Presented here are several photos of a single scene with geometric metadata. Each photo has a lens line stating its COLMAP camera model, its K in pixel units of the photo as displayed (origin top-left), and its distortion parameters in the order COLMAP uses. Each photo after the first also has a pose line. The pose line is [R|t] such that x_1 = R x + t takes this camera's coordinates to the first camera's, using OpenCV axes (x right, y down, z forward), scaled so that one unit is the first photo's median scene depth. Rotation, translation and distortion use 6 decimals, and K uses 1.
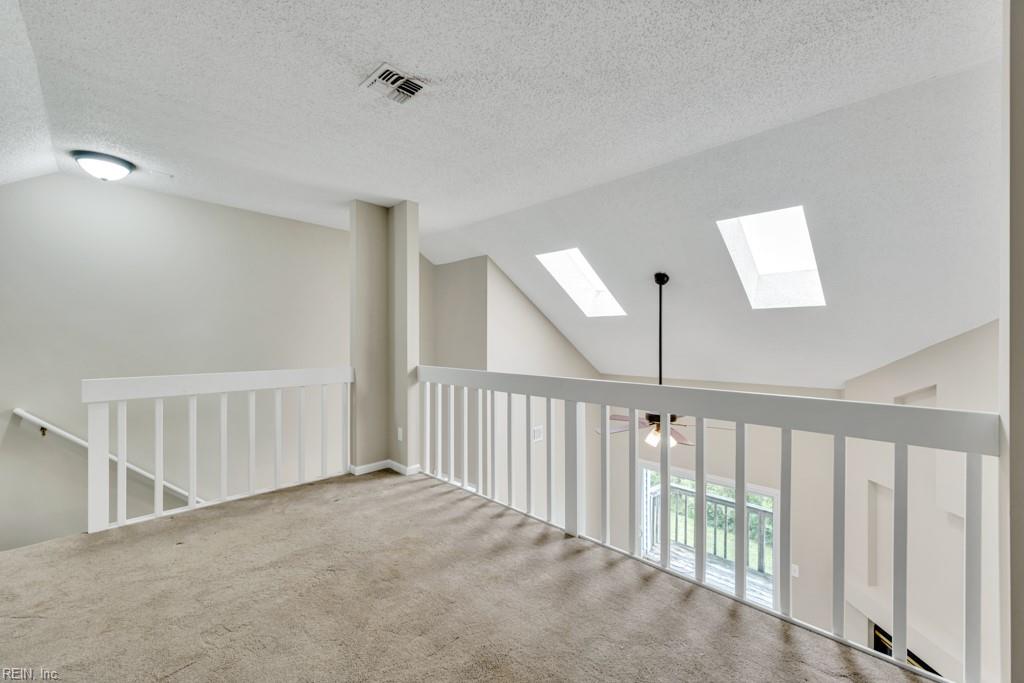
lens RADIAL K [[435.1, 0, 510.4], [0, 435.1, 335.9], [0, 0, 1]] dist [0.000331, 0.000198]
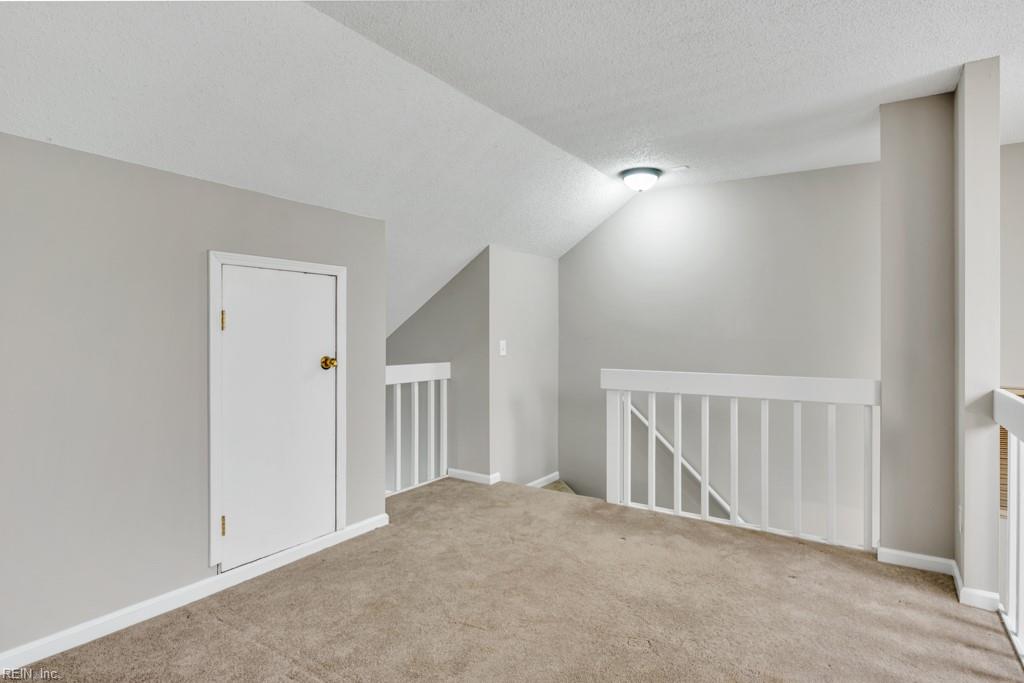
lens RADIAL K [[524.6, 0, 533.3], [0, 524.6, 323.9], [0, 0, 1]] dist [0.019416, 0.000080]
pose [[0.217227, -0.023034, -0.975849, 0.284187], [-0.001766, 0.999711, -0.023990, 0.012266], [0.976119, 0.006935, 0.217124, 0.400145]]
